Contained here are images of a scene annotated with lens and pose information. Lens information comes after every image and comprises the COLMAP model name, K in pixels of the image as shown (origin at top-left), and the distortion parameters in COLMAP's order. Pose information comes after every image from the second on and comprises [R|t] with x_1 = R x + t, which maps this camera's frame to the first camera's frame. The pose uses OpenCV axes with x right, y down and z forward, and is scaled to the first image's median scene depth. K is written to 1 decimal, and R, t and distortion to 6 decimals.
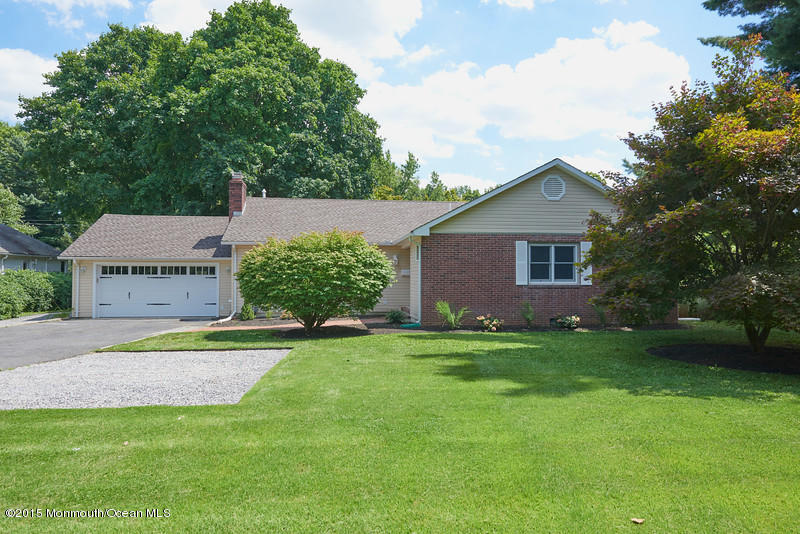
lens RADIAL K [[339.9, 0, 400.0], [0, 339.9, 267.0], [0, 0, 1]] dist [-0.001197, -0.000162]
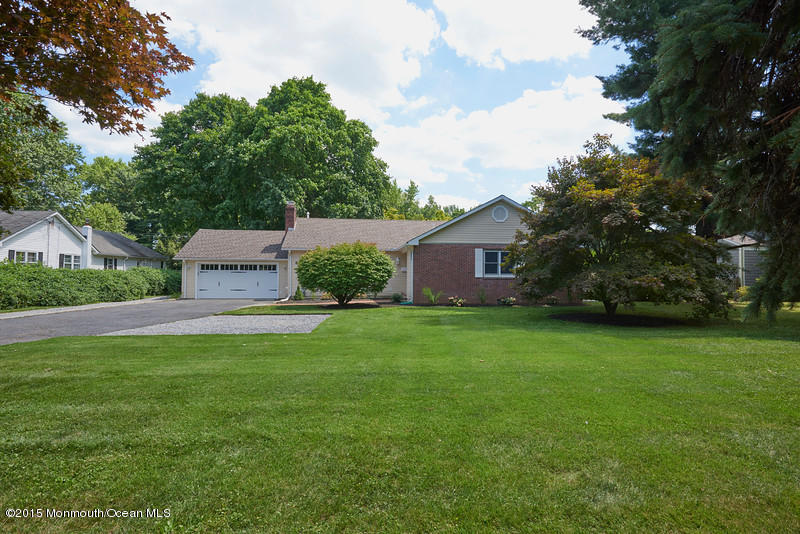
lens RADIAL K [[339.9, 0, 400.0], [0, 339.9, 267.0], [0, 0, 1]] dist [-0.001197, -0.000162]
pose [[0.999249, 0.004538, -0.038484, 0.049530], [-0.005010, 0.999913, -0.012180, 0.021960], [0.038425, 0.012363, 0.999185, -0.438064]]
